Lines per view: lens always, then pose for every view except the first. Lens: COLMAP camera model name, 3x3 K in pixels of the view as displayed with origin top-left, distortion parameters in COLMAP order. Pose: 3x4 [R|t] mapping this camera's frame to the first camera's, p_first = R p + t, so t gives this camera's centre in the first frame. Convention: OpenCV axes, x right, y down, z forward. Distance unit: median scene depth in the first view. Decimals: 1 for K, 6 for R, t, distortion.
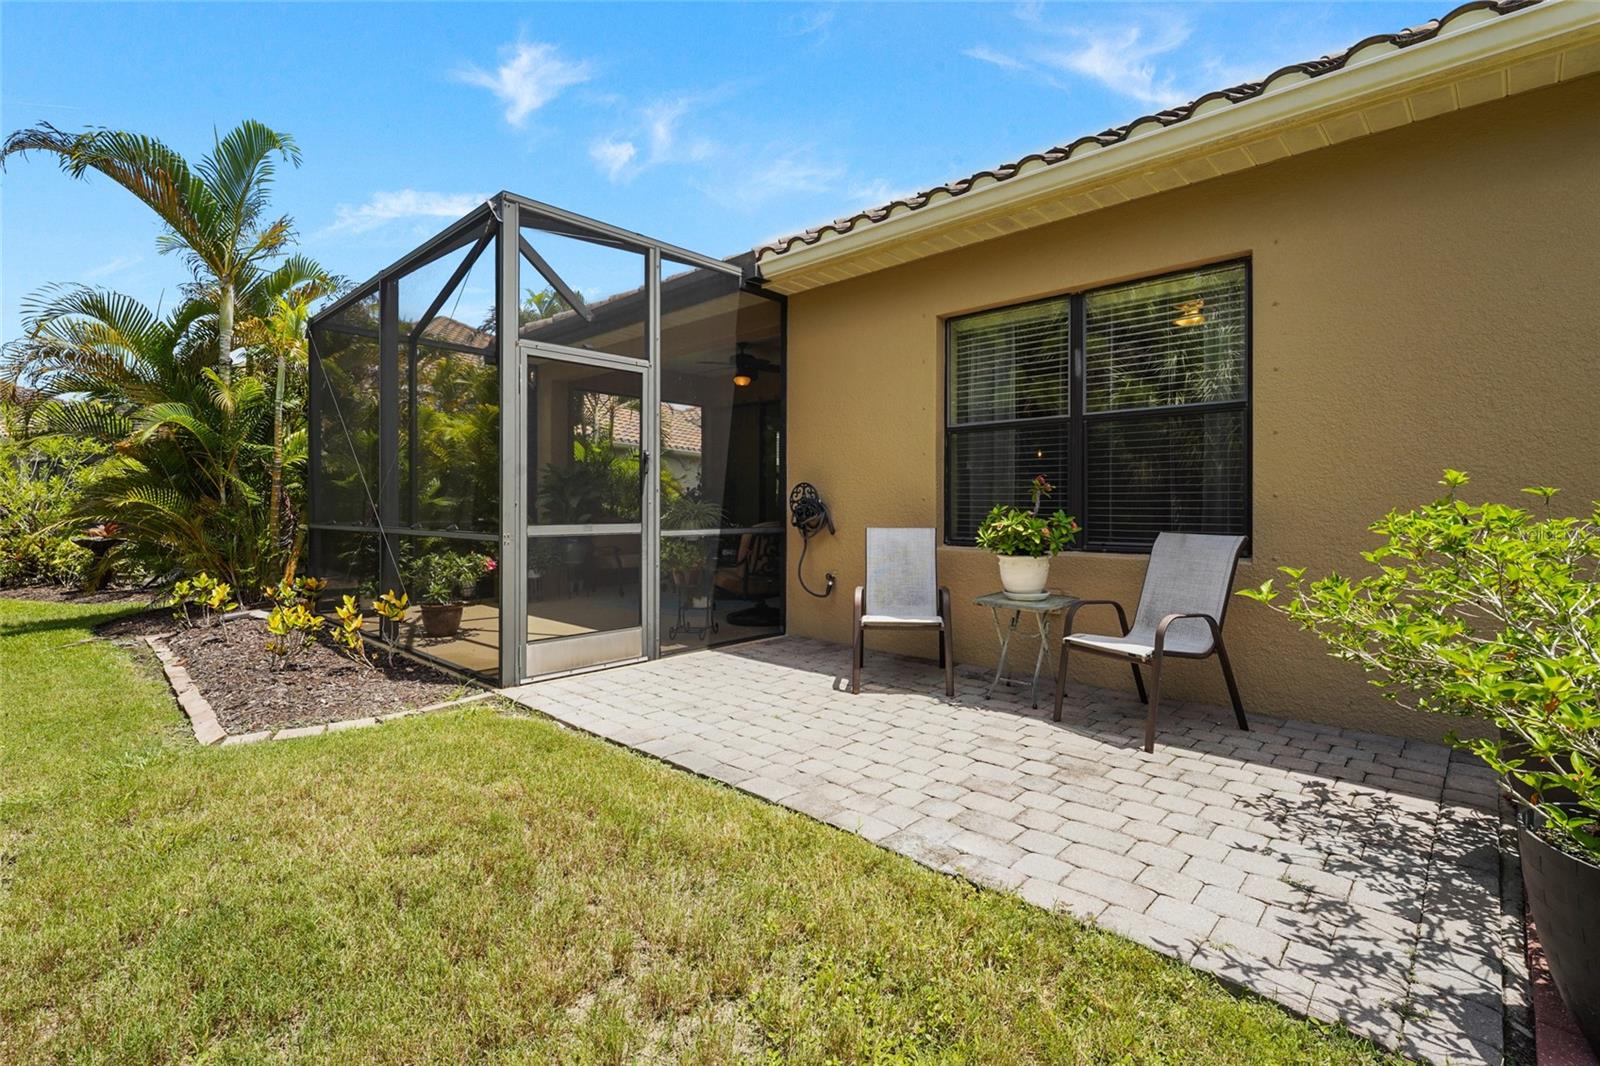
lens RADIAL K [[716.8, 0, 804.1], [0, 716.8, 501.5], [0, 0, 1]] dist [0.002970, -0.000369]
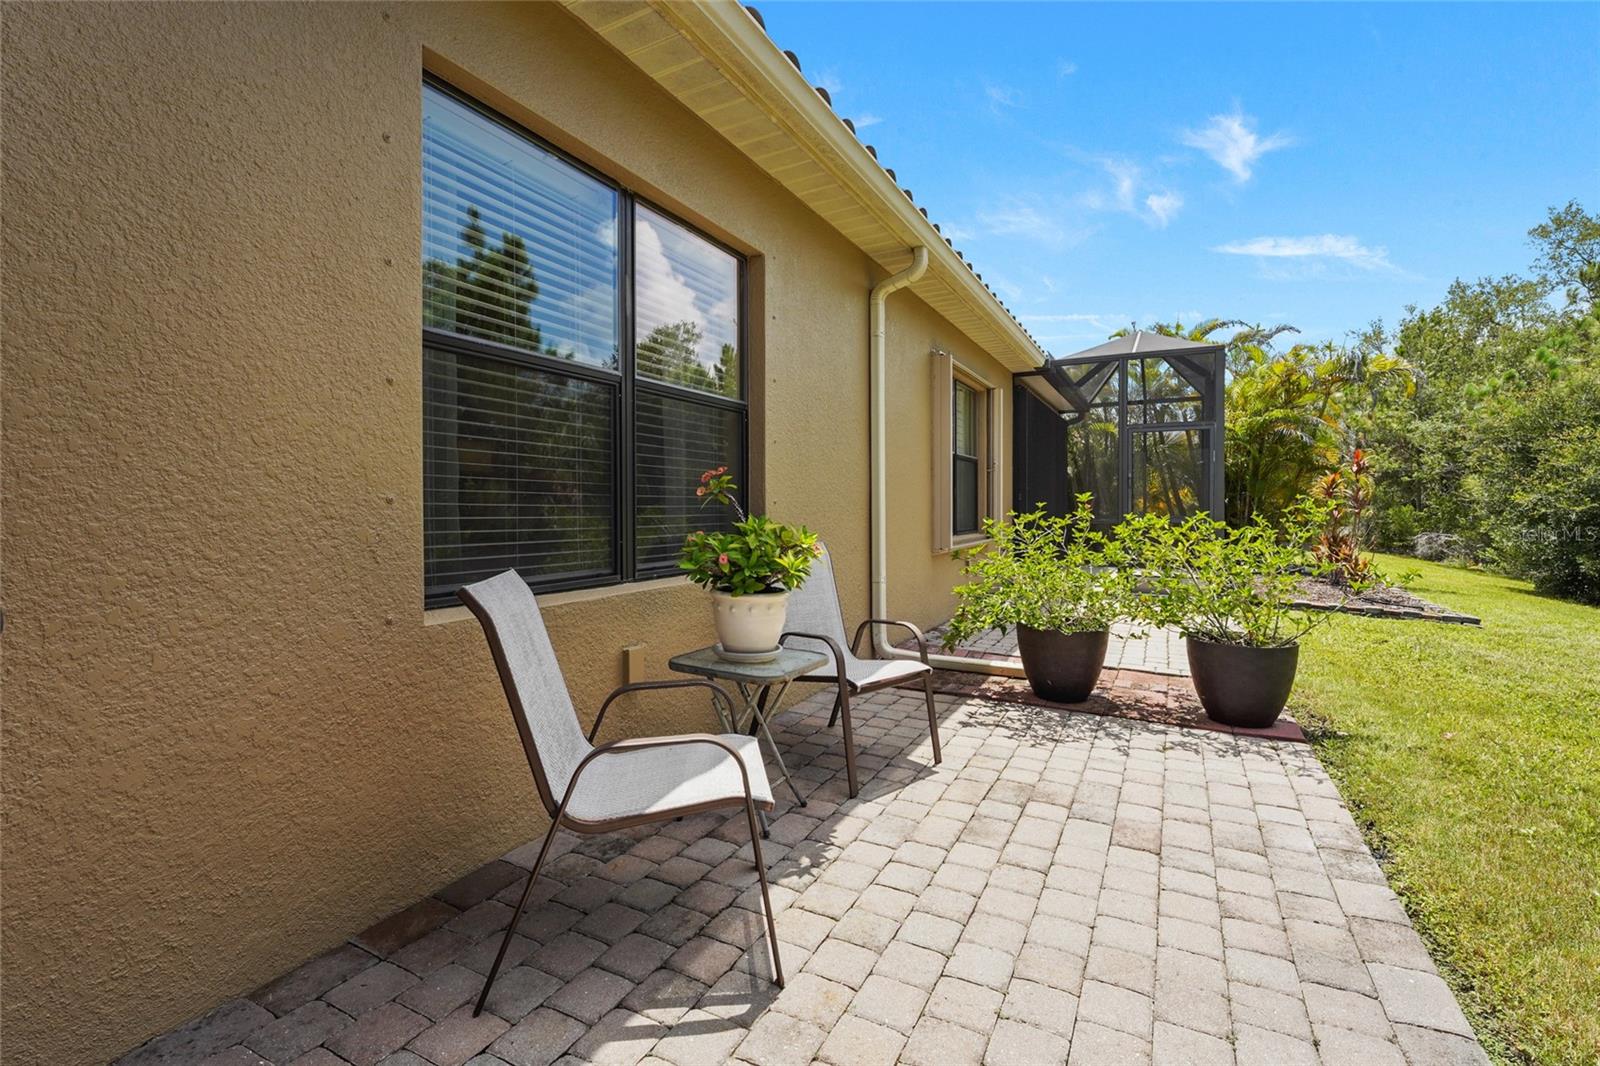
lens RADIAL K [[716.8, 0, 814.0], [0, 716.8, 508.5], [0, 0, 1]] dist [0.002970, -0.000369]
pose [[-0.271697, 0.006128, 0.962363, -0.296838], [-0.005277, 0.999955, -0.007857, 0.007819], [-0.962368, -0.007214, -0.271653, 1.014021]]
